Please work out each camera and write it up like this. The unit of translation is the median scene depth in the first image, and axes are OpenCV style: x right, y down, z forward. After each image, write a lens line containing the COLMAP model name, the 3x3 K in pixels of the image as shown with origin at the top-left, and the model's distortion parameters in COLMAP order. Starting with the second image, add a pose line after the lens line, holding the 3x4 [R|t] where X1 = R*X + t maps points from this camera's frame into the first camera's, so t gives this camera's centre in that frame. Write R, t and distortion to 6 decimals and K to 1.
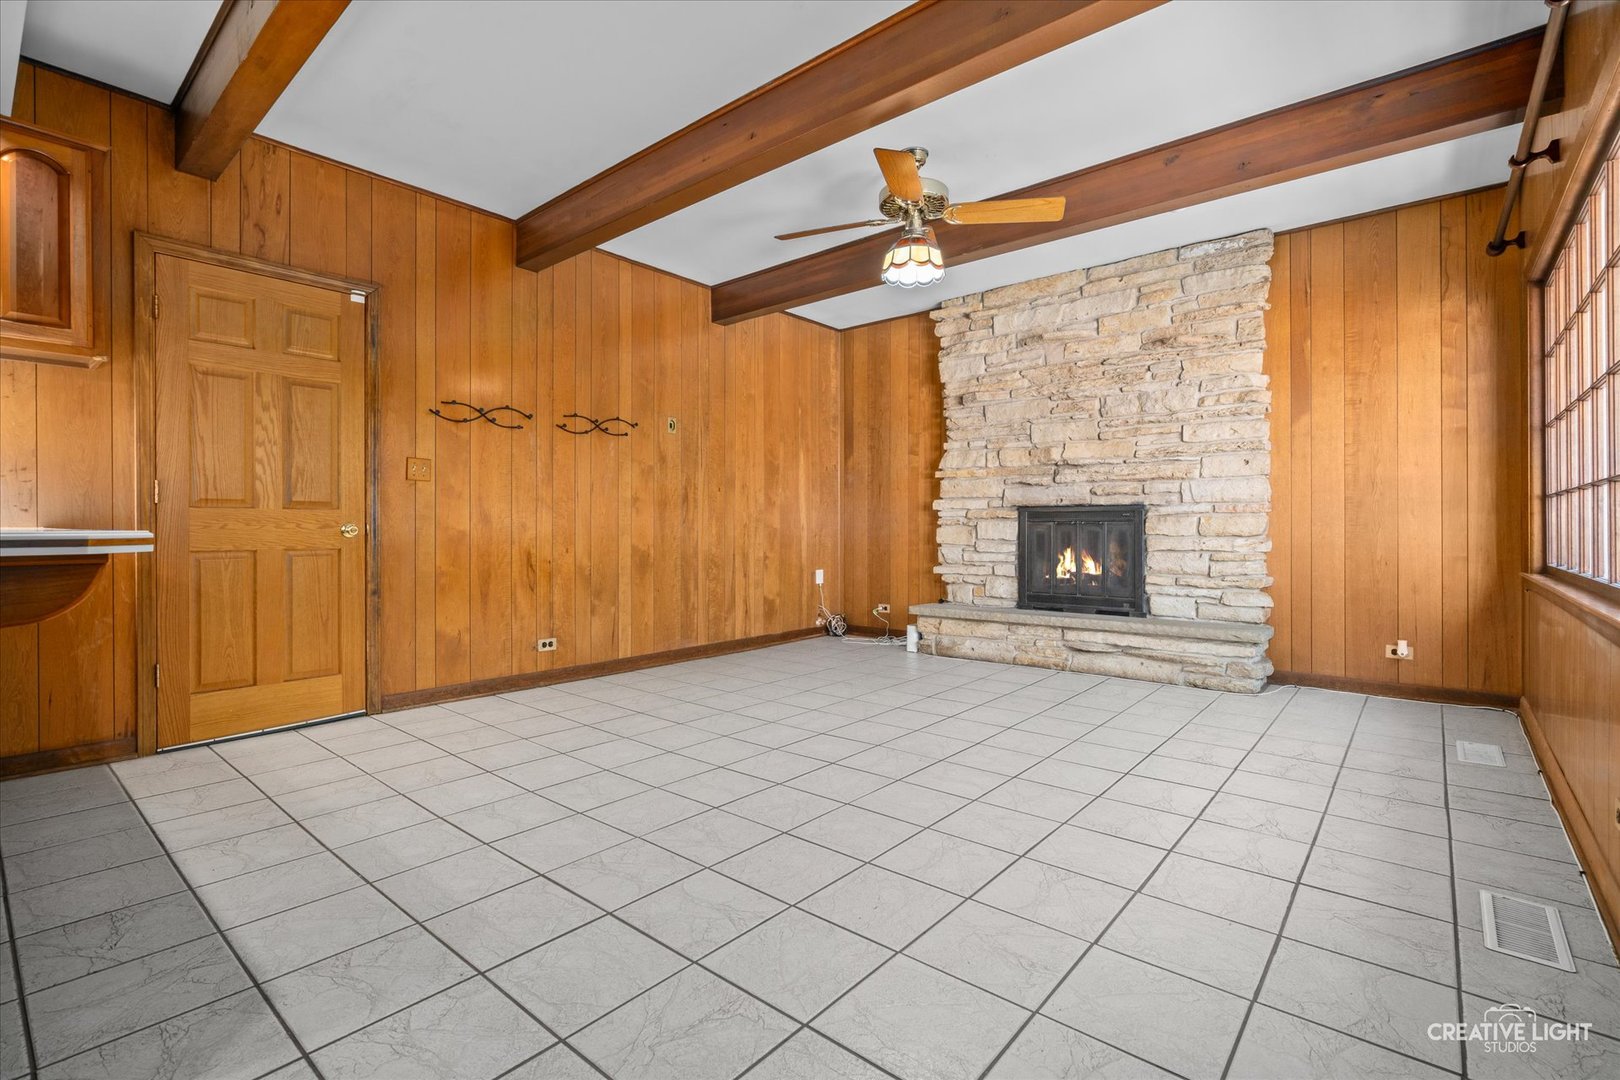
lens RADIAL K [[742.8, 0, 815.4], [0, 742.8, 531.1], [0, 0, 1]] dist [-0.004114, 0.000157]
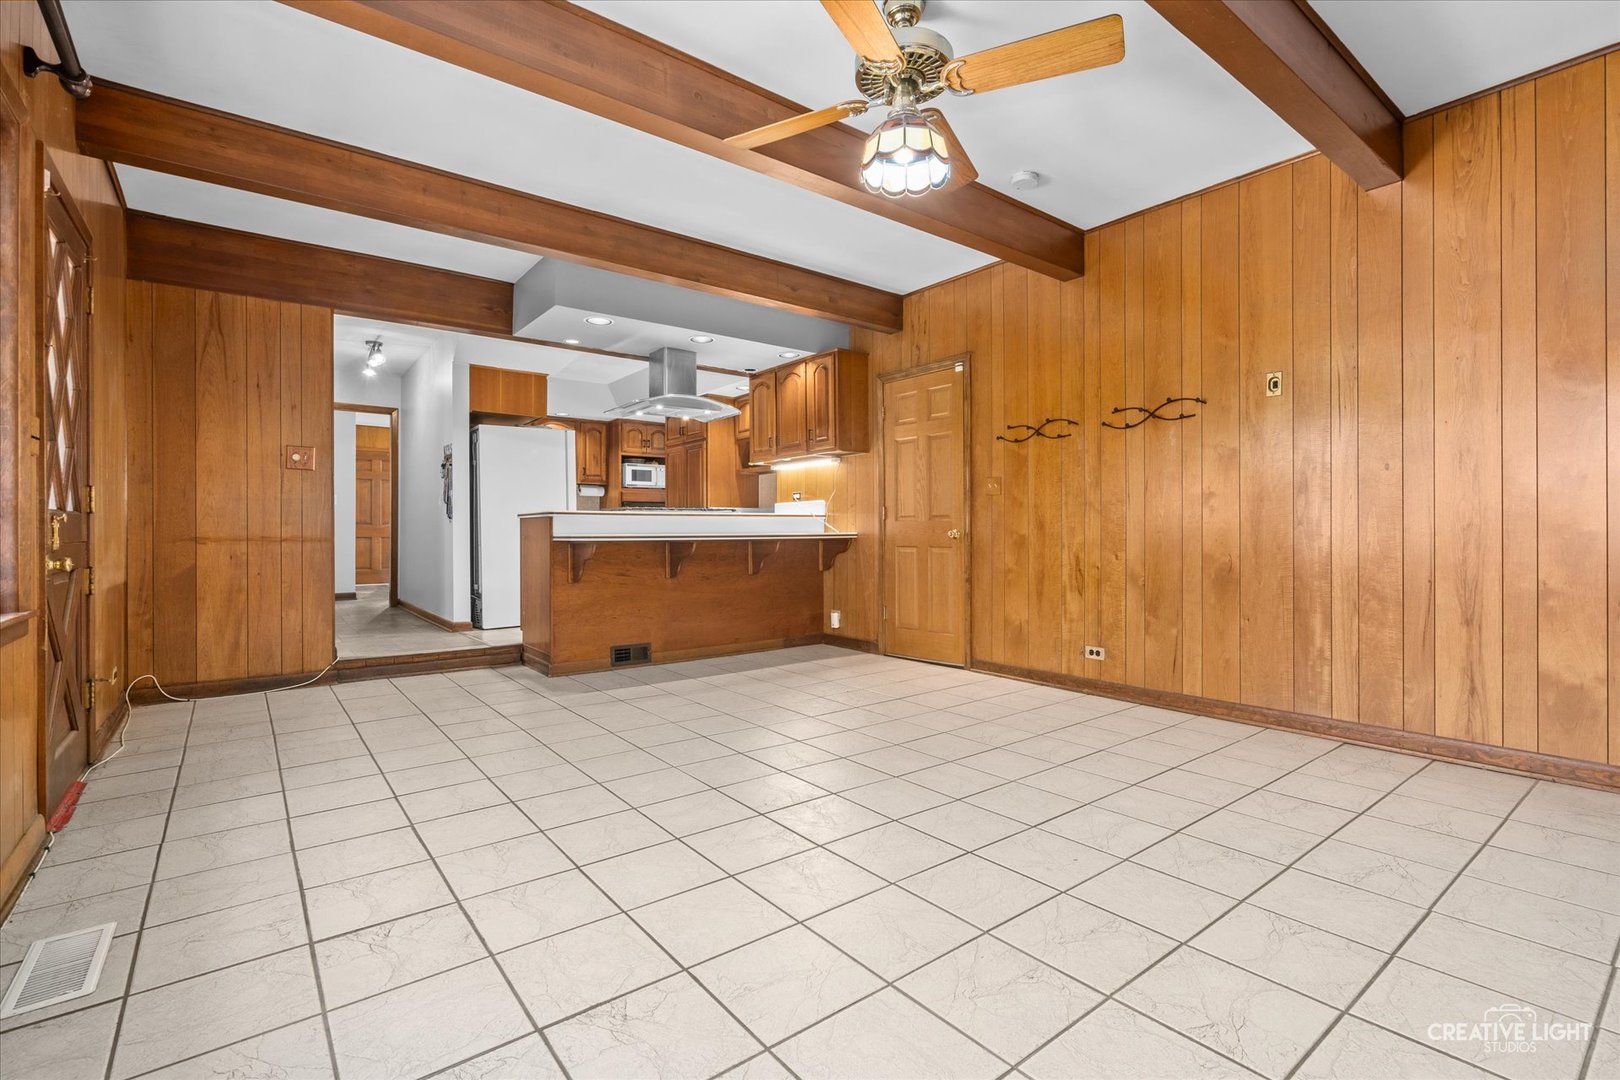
lens RADIAL K [[742.8, 0, 812.4], [0, 742.8, 529.0], [0, 0, 1]] dist [-0.004114, 0.000157]
pose [[-0.211745, -0.002187, -0.977322, 0.435942], [0.000392, 0.999997, -0.002323, -0.004507], [0.977325, -0.000875, -0.211744, 0.553812]]
